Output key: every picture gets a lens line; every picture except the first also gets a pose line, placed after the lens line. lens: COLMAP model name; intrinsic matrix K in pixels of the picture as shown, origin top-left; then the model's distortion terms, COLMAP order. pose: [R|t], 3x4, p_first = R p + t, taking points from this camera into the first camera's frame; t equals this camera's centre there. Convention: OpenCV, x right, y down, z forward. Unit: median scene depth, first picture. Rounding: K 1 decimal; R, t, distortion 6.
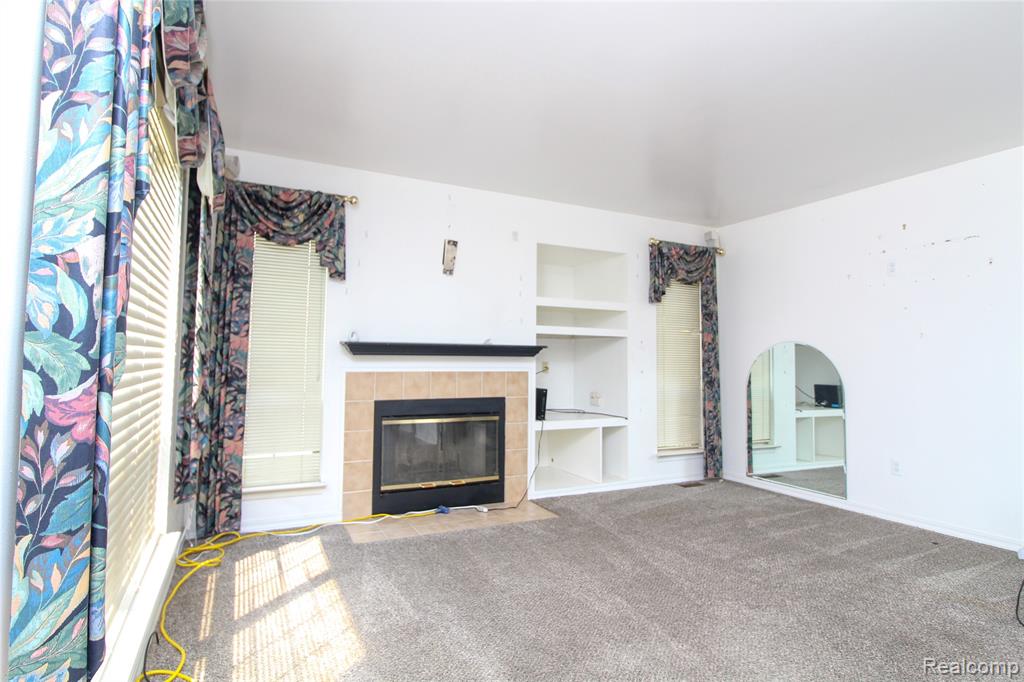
lens RADIAL K [[531.8, 0, 501.0], [0, 531.8, 336.2], [0, 0, 1]] dist [-0.015826, -0.000465]
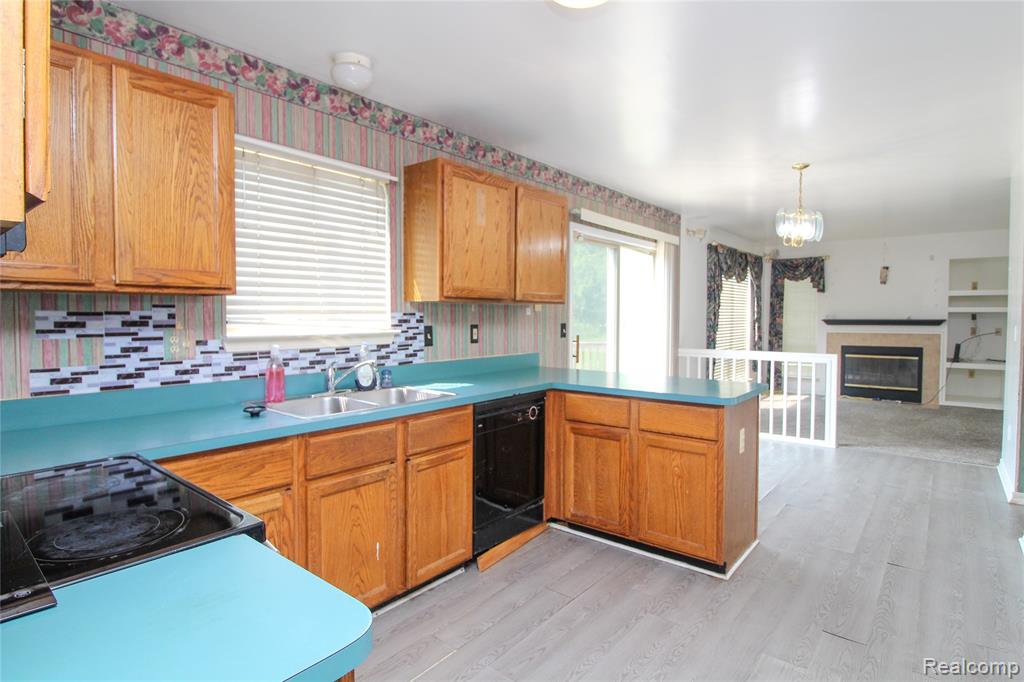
lens RADIAL K [[531.8, 0, 502.5], [0, 531.8, 336.5], [0, 0, 1]] dist [-0.015826, -0.000465]
pose [[0.414096, 0.017677, -0.910062, 1.200373], [0.043918, 0.998259, 0.039374, -0.066097], [0.909173, -0.056273, 0.412599, -1.212282]]
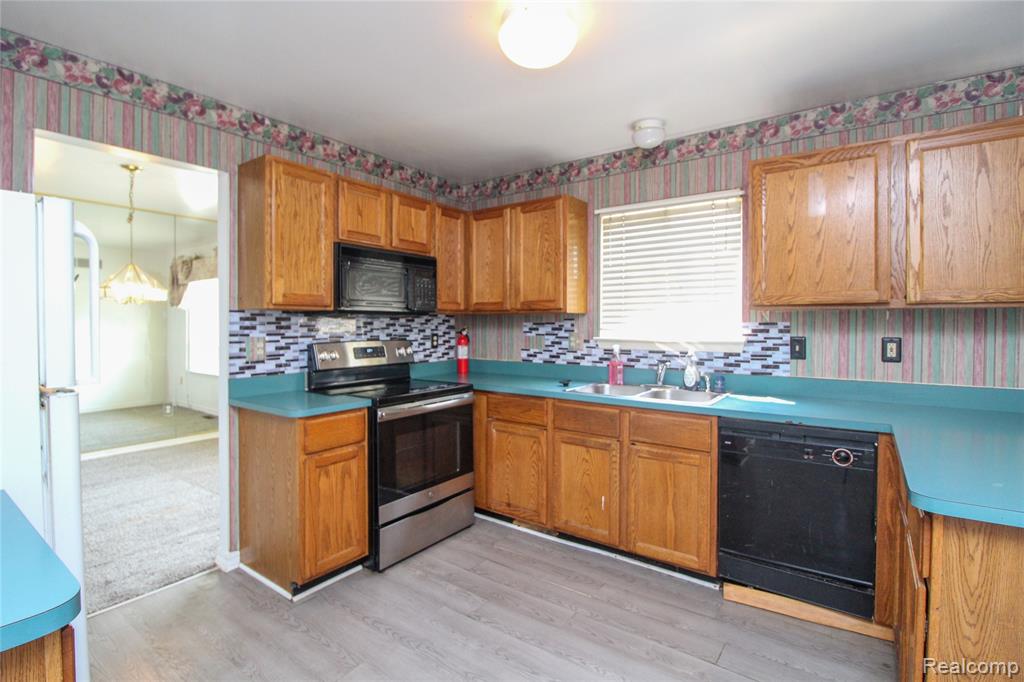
lens RADIAL K [[484.8, 0, 502.7], [0, 484.8, 331.8], [0, 0, 1]] dist [-0.026240, -0.000944]
pose [[-0.887175, -0.012418, -0.461266, 1.071864], [0.000866, 0.999591, -0.028576, -0.042045], [0.461432, -0.025751, -0.886802, -0.533566]]
